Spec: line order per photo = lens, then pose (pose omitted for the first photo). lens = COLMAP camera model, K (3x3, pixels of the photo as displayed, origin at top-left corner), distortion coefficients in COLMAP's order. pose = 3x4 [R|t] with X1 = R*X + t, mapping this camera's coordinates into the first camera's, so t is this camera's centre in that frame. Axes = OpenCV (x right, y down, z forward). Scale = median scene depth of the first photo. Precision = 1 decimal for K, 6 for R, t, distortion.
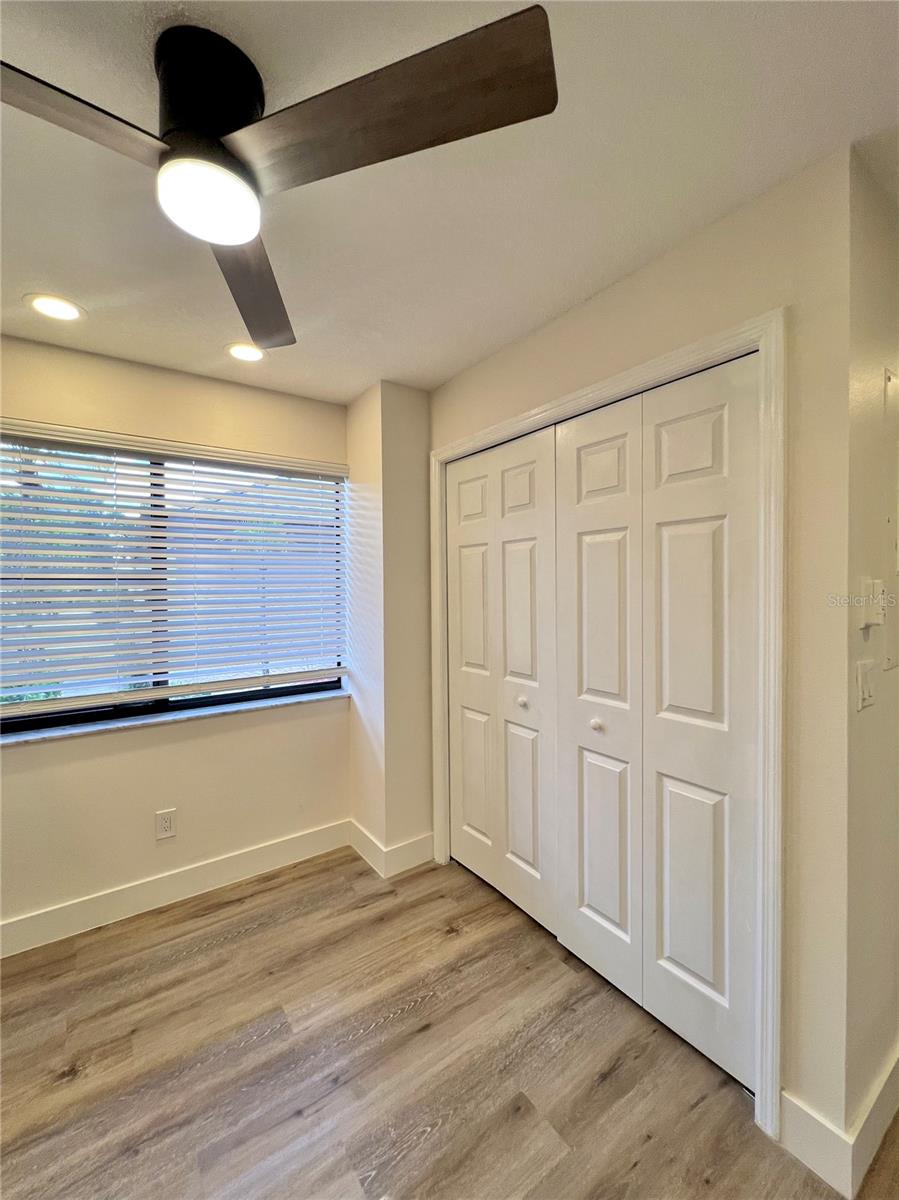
lens RADIAL K [[482.3, 0, 448.2], [0, 482.3, 594.9], [0, 0, 1]] dist [-0.000922, -0.000041]
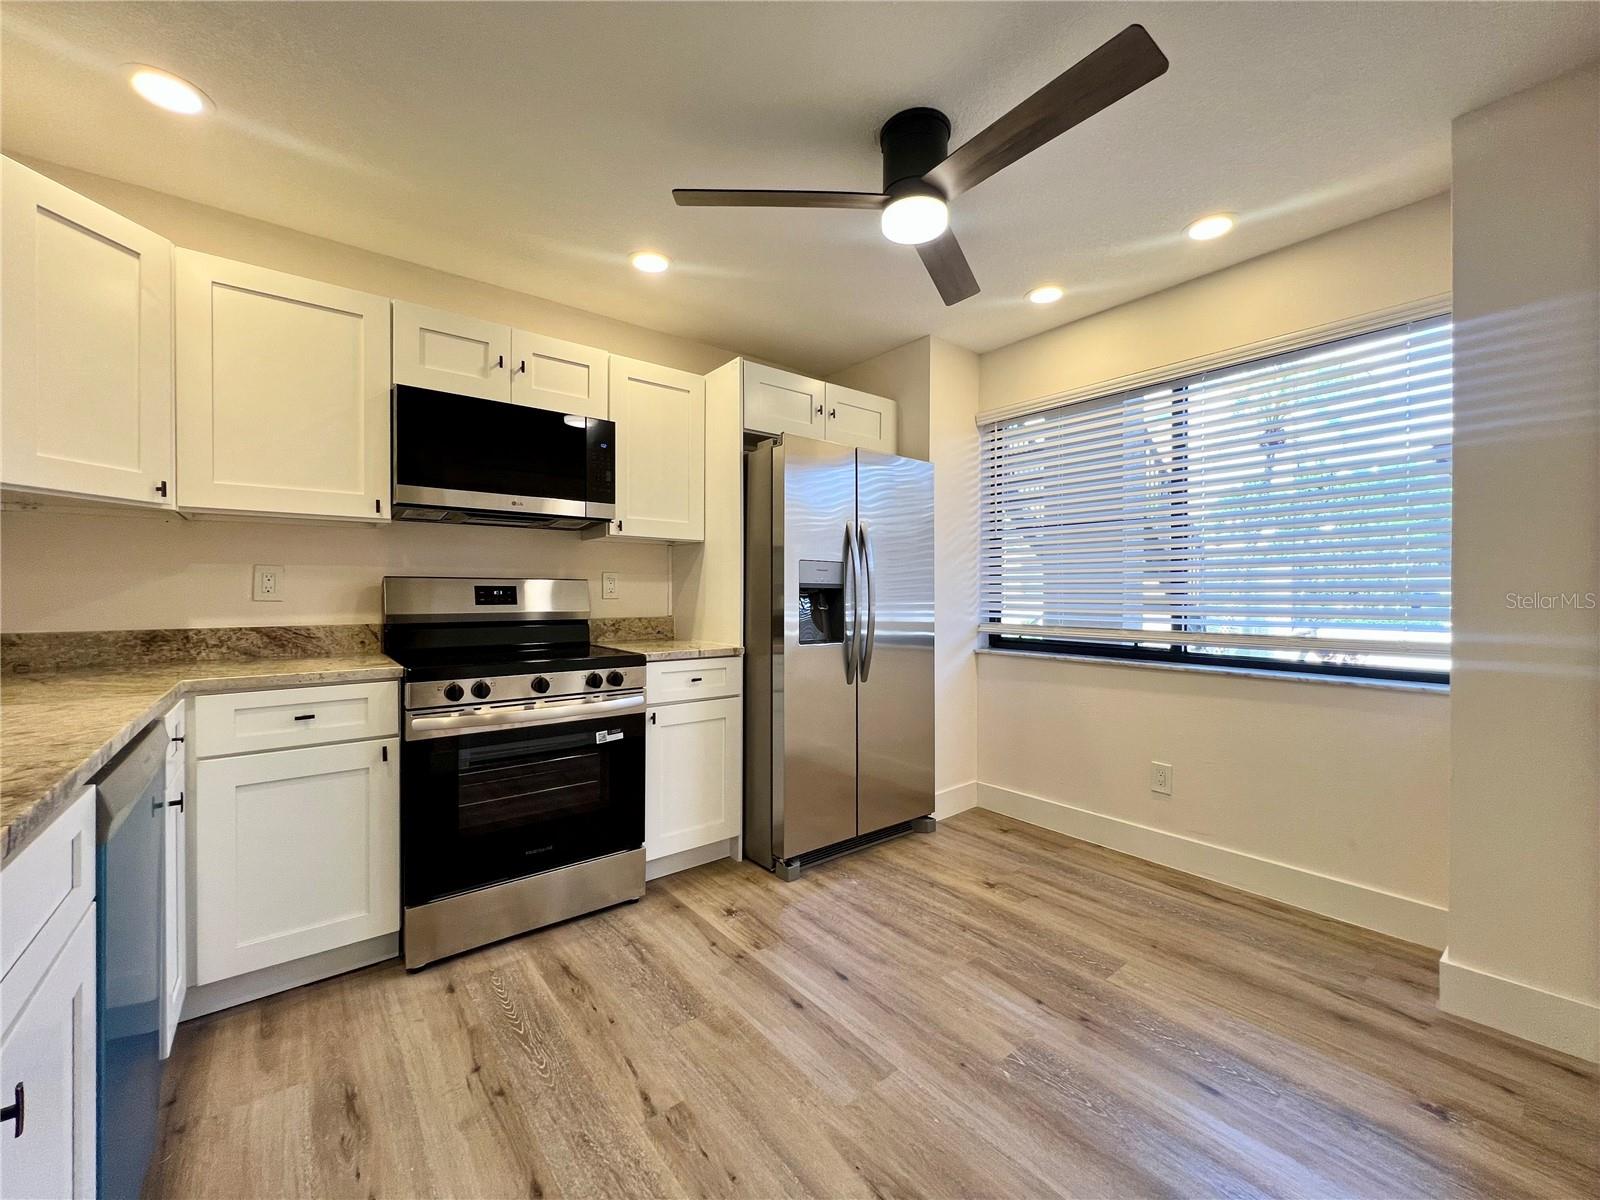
lens RADIAL K [[643.1, 0, 815.0], [0, 643.1, 589.8], [0, 0, 1]] dist [-0.000922, -0.000041]
pose [[0.074389, -0.001328, -0.997228, 0.741098], [-0.008579, 0.999961, -0.001972, 0.158861], [0.997192, 0.008702, 0.074375, 0.311101]]
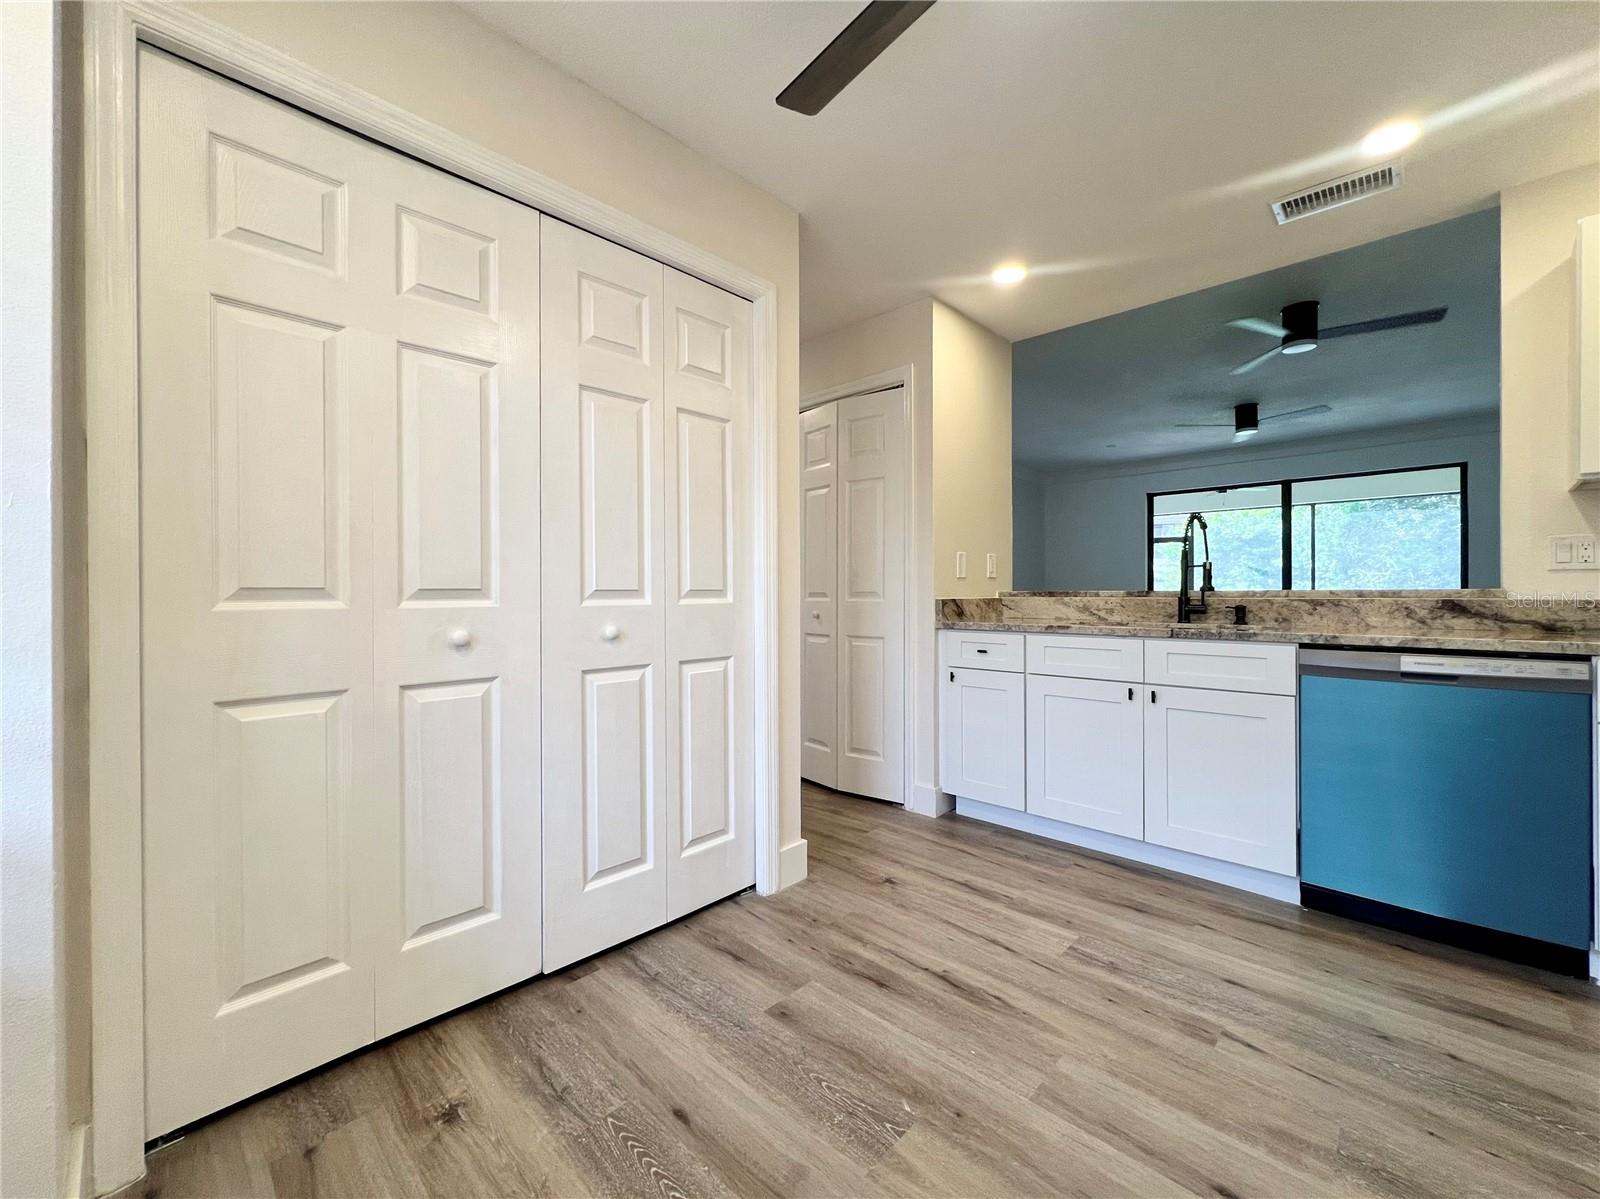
lens RADIAL K [[643.1, 0, 792.1], [0, 643.1, 592.2], [0, 0, 1]] dist [-0.000922, -0.000041]
pose [[-0.165933, 0.004629, 0.986126, -0.784875], [0.011378, 0.999931, -0.002780, 0.205234], [-0.986071, 0.010759, -0.165974, 0.874388]]
